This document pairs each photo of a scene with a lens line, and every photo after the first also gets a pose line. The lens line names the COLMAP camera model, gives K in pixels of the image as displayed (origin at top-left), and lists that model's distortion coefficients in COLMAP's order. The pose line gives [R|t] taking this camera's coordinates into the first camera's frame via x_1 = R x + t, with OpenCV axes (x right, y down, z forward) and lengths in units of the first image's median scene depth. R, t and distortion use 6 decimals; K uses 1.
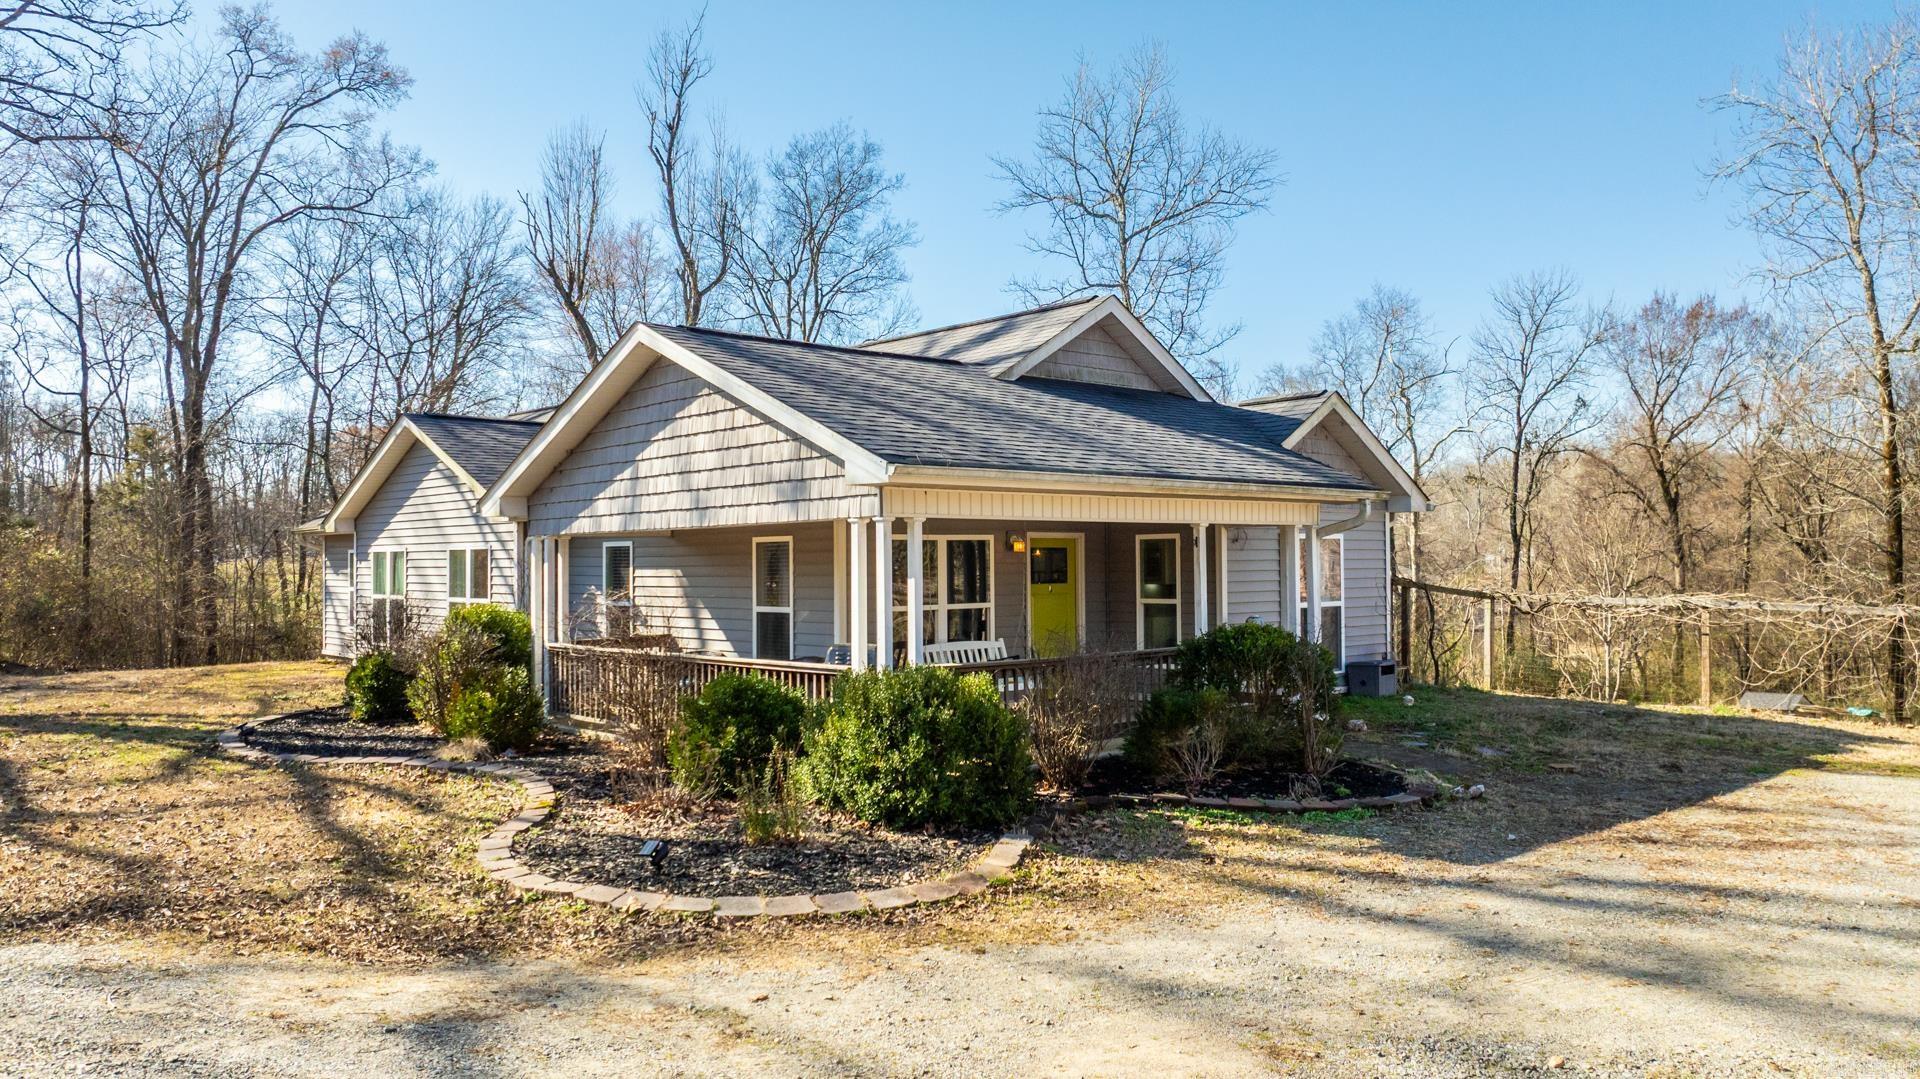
lens RADIAL K [[1370.2, 0, 962.6], [0, 1370.2, 542.5], [0, 0, 1]] dist [-0.073818, 0.079084]
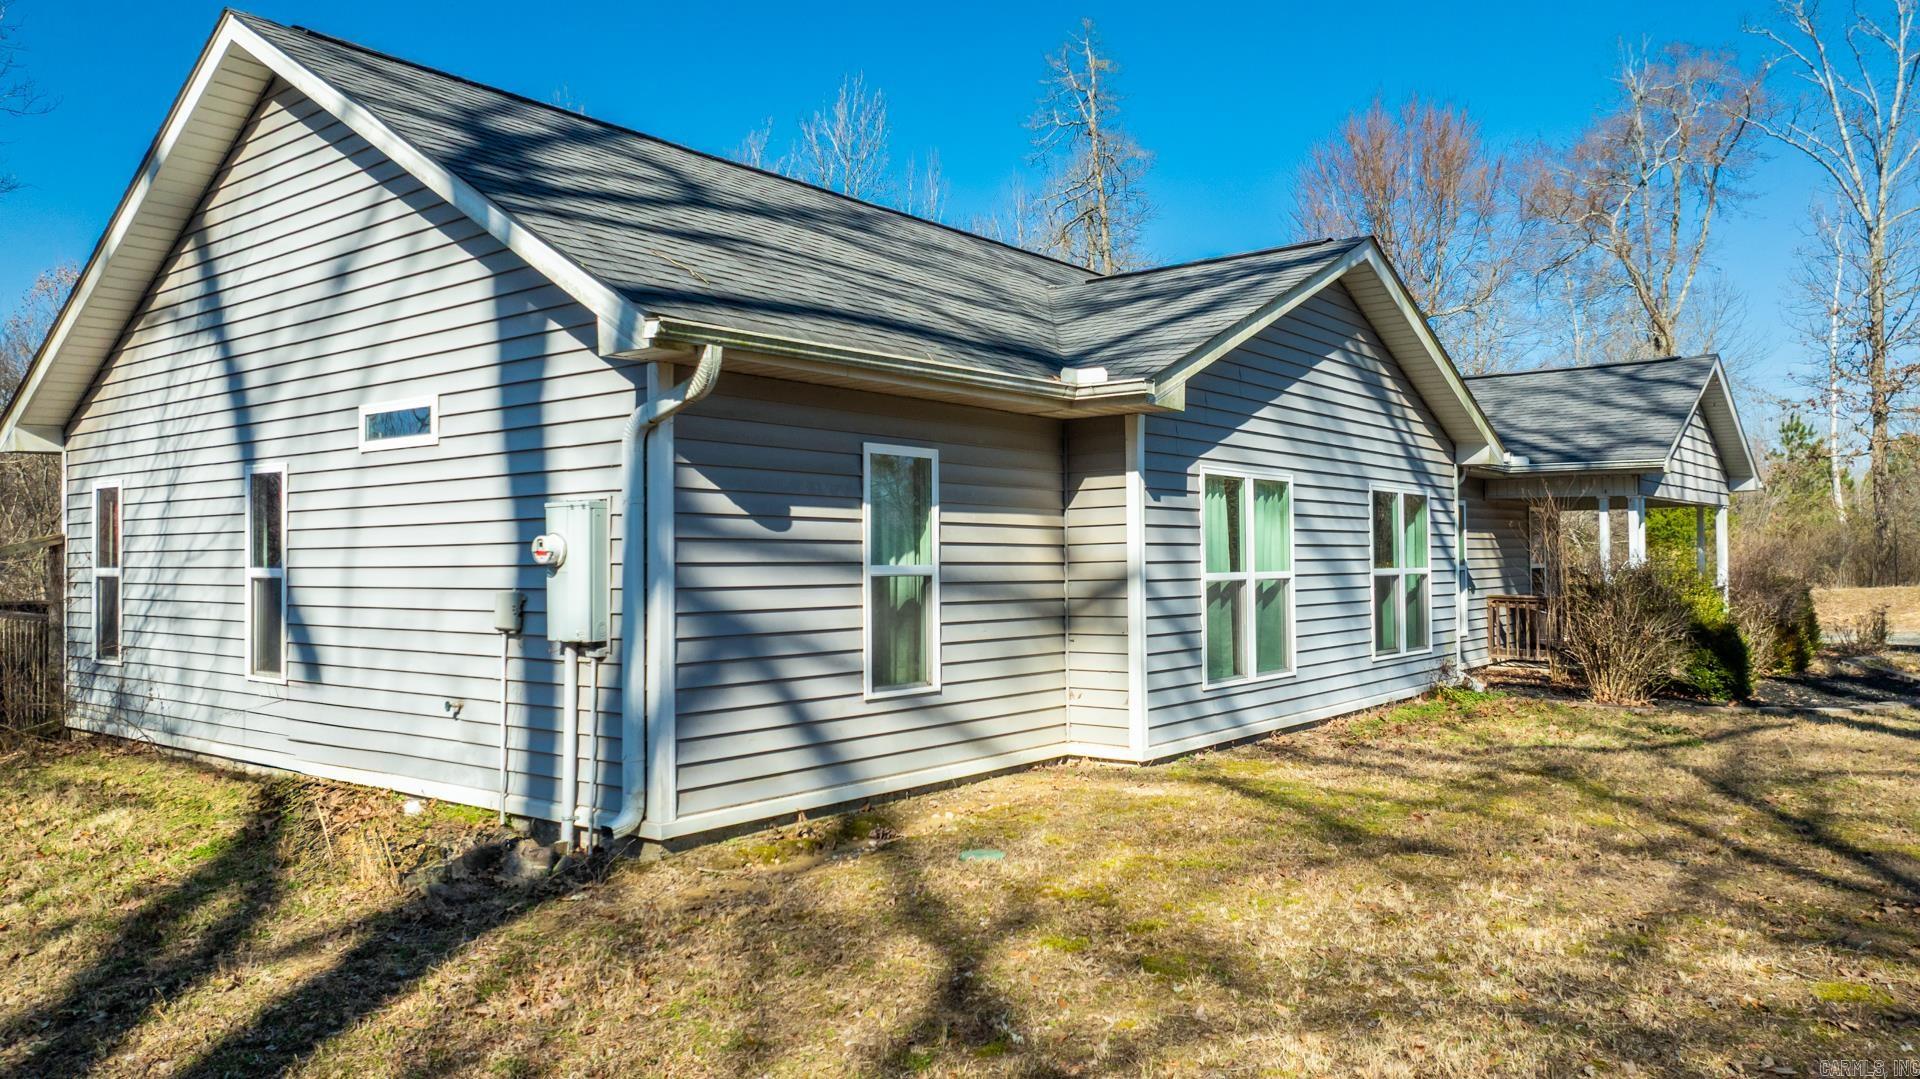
lens RADIAL K [[1370.2, 0, 962.6], [0, 1370.2, 542.5], [0, 0, 1]] dist [-0.073818, 0.079084]
pose [[-0.184375, 0.022485, 0.982599, -0.974267], [-0.007206, 0.999680, -0.024228, 0.046606], [-0.982830, -0.011548, -0.184154, 1.331088]]
